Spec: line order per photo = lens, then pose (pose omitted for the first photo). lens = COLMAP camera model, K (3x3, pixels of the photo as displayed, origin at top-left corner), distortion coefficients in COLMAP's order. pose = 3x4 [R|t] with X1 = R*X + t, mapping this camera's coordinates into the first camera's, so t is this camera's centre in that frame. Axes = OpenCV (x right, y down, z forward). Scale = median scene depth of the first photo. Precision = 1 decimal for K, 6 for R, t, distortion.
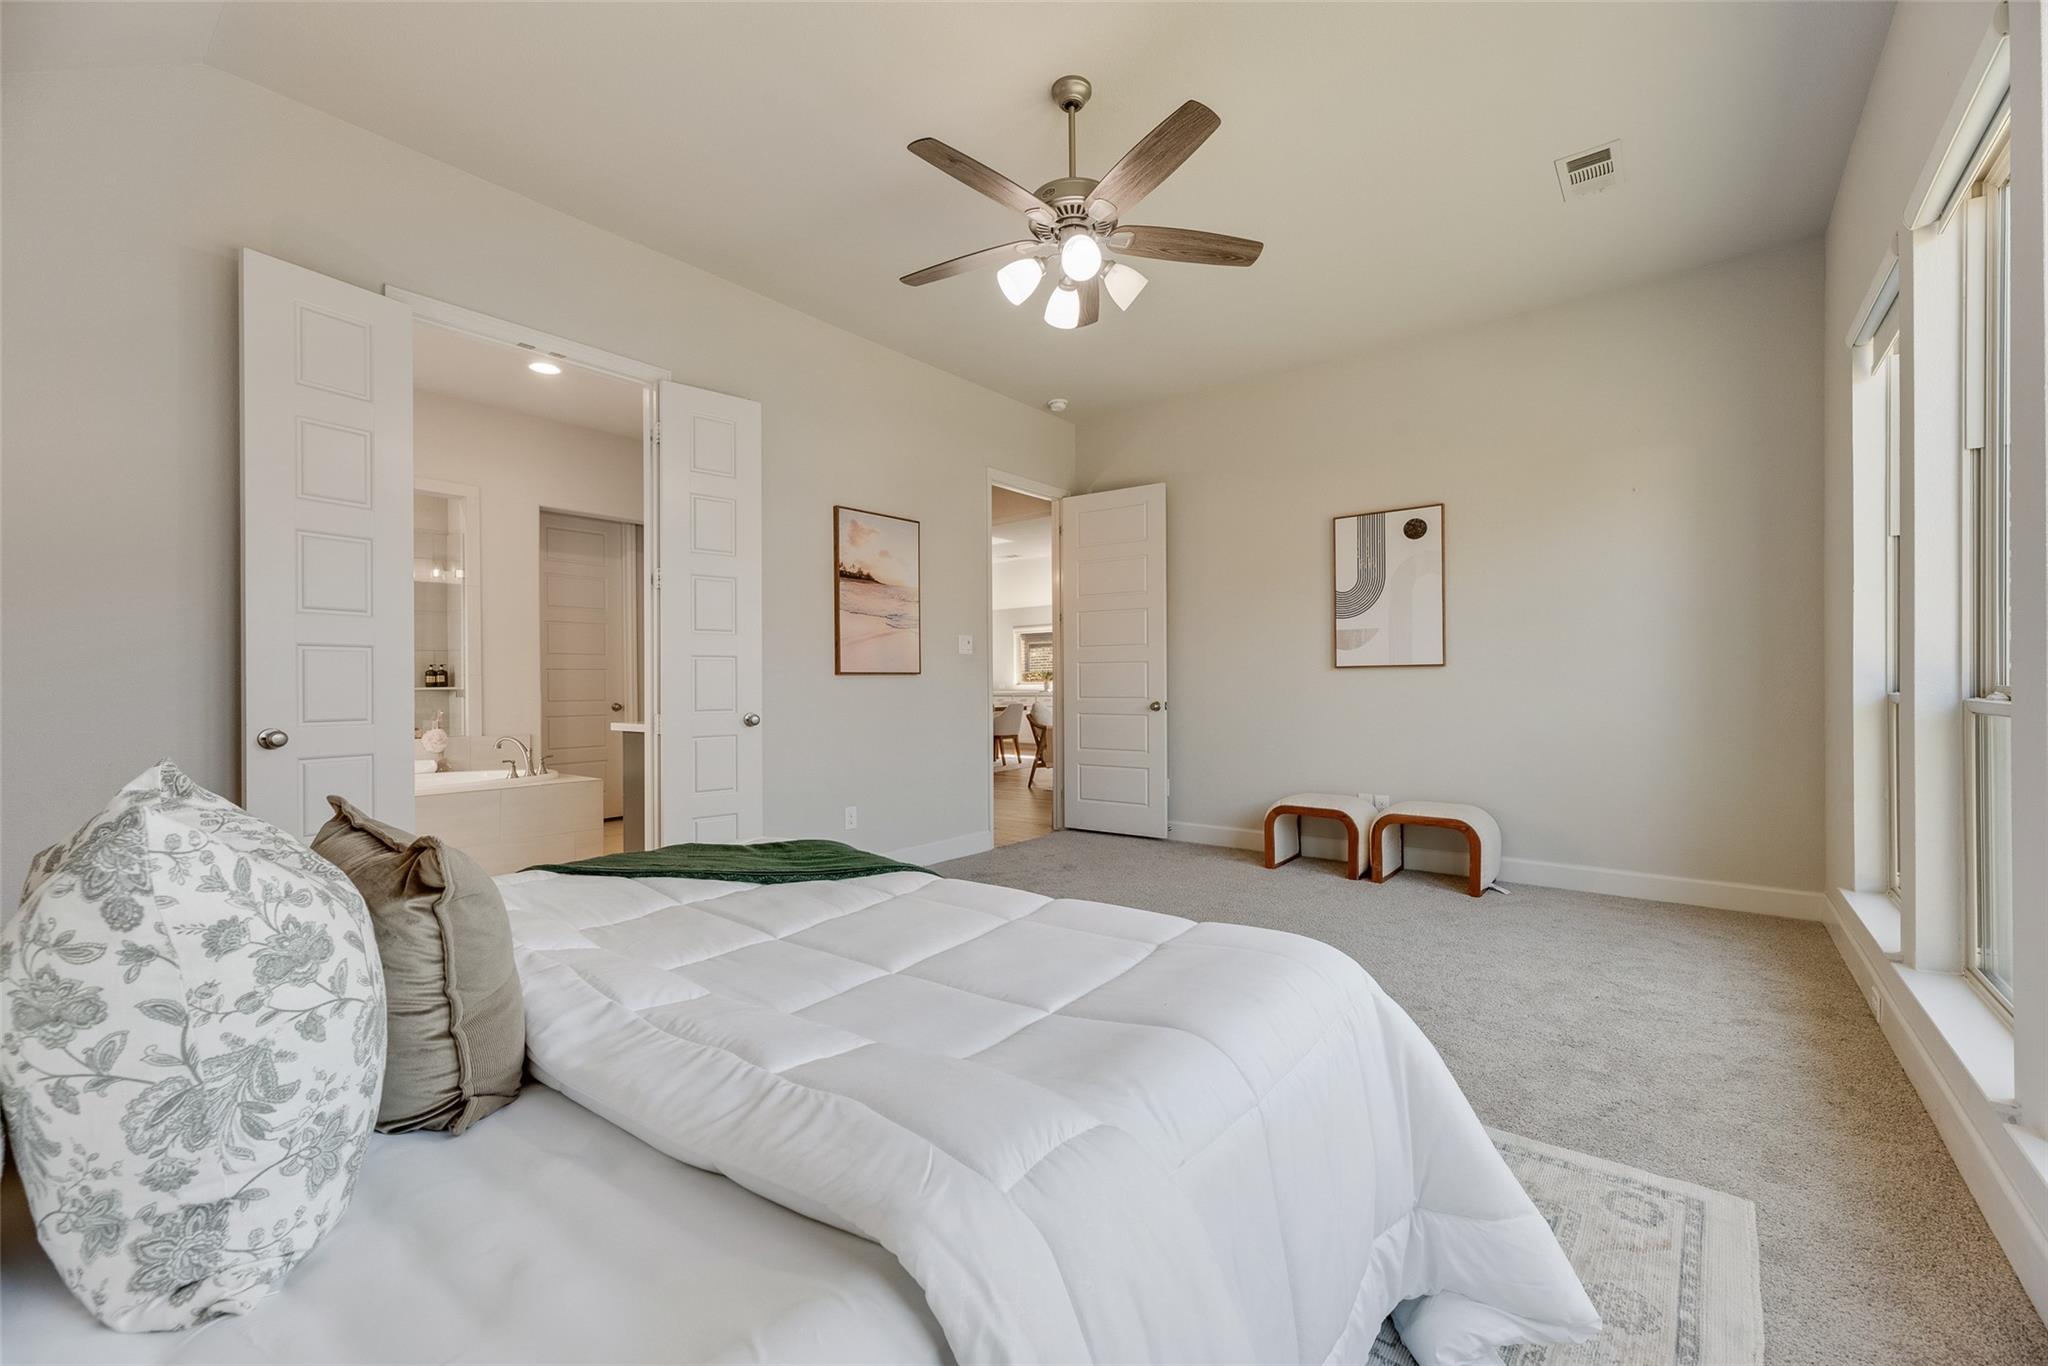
lens RADIAL K [[829.9, 0, 1031.2], [0, 829.9, 683.0], [0, 0, 1]] dist [0.000078, -0.000072]
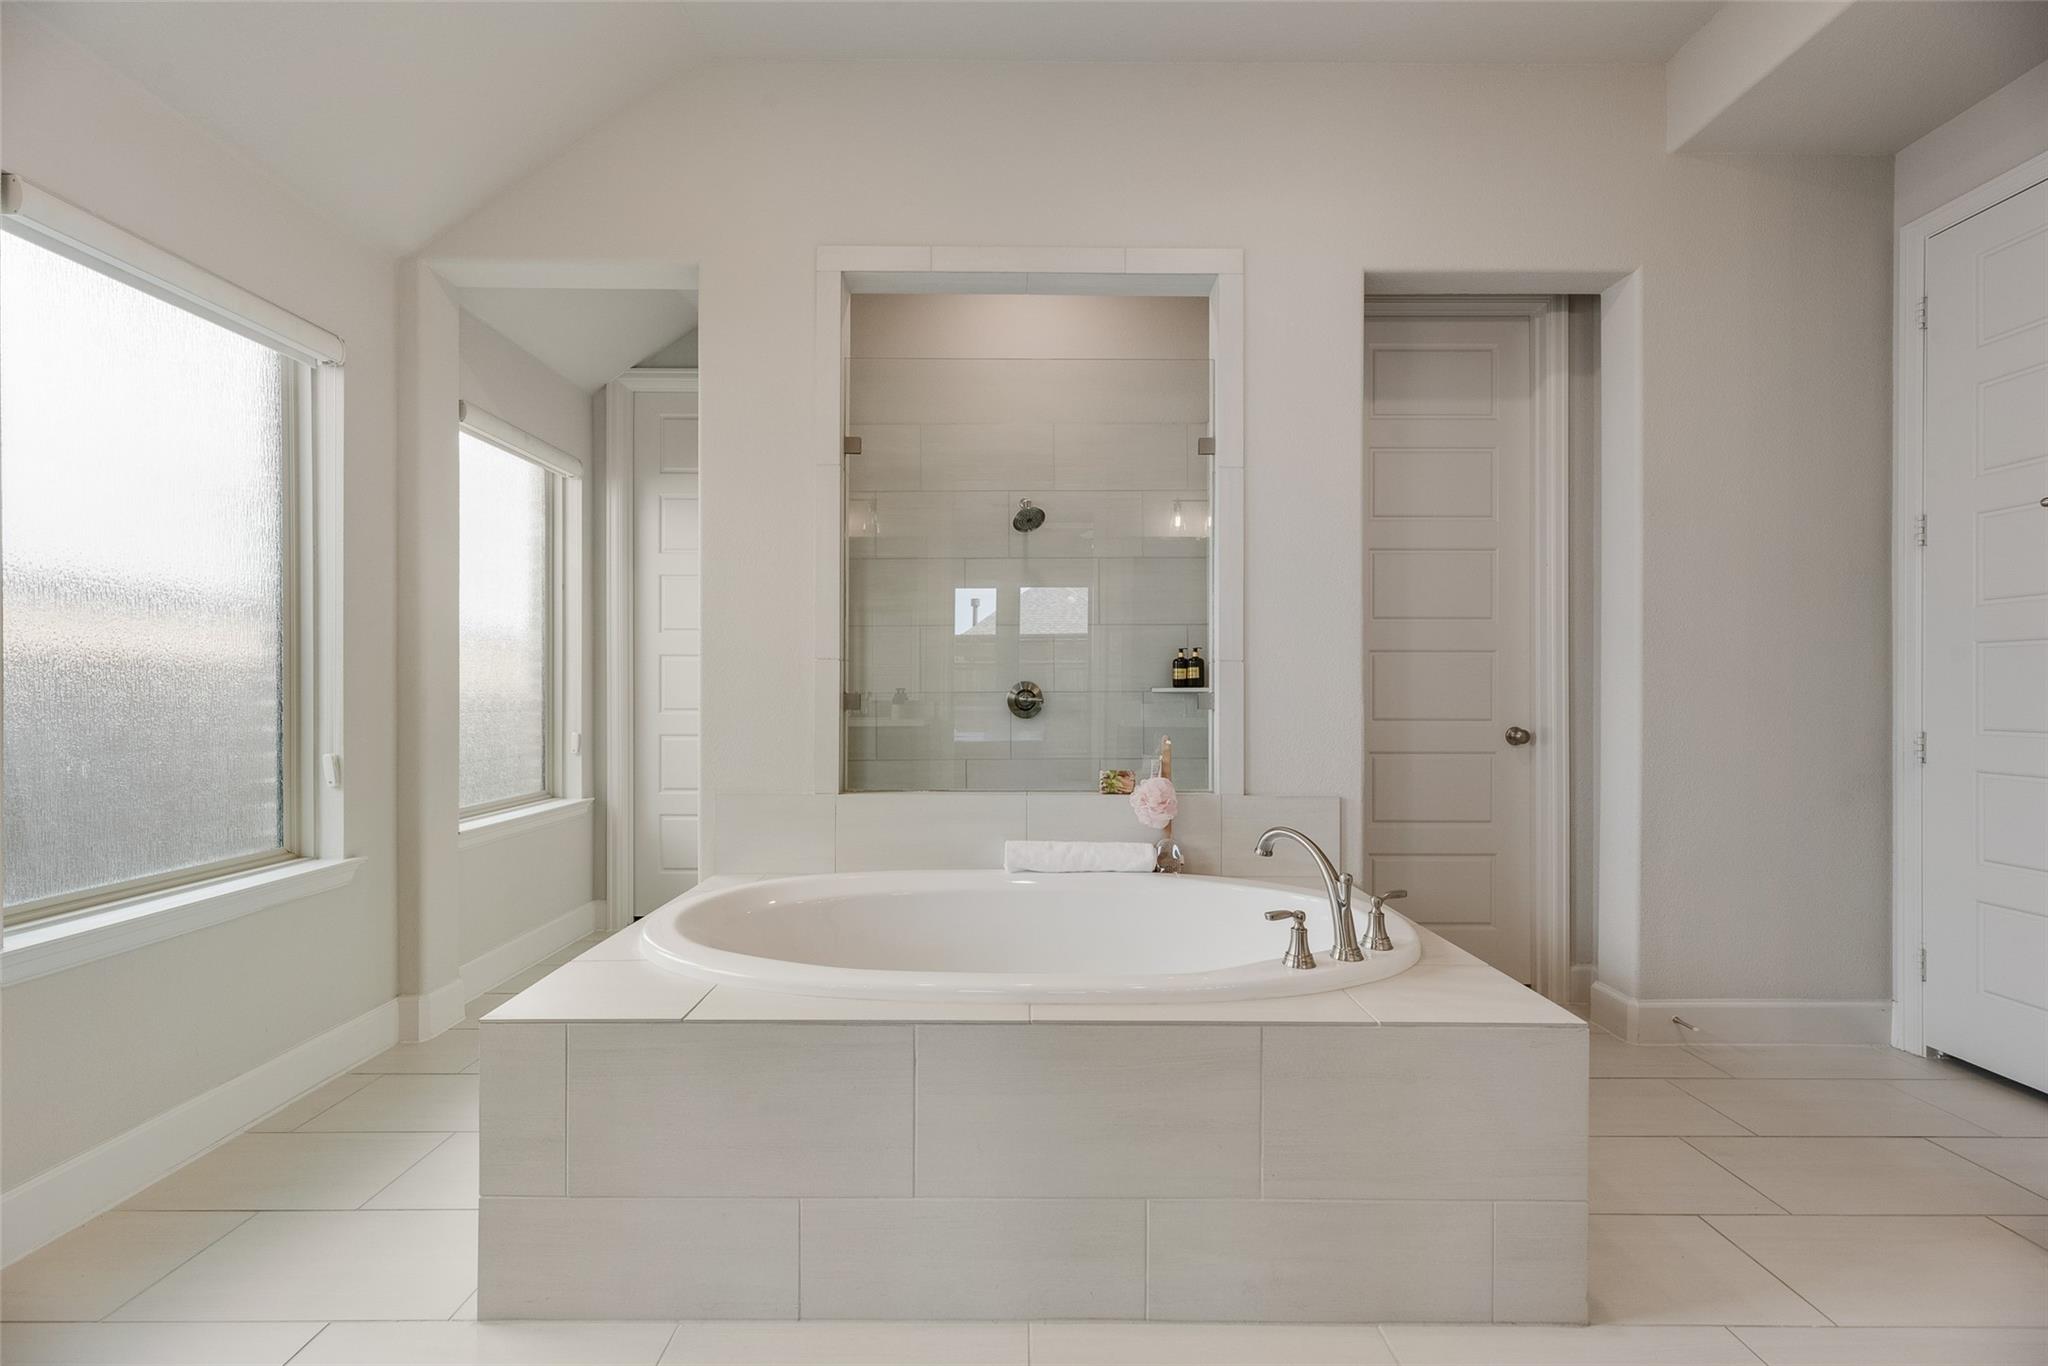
lens RADIAL K [[829.9, 0, 1027.4], [0, 829.9, 685.6], [0, 0, 1]] dist [0.000078, -0.000072]
pose [[0.625492, 0.005367, -0.780212, -0.356874], [-0.006136, 0.999979, 0.001959, 0.003190], [0.780206, 0.003562, 0.625512, 0.582123]]
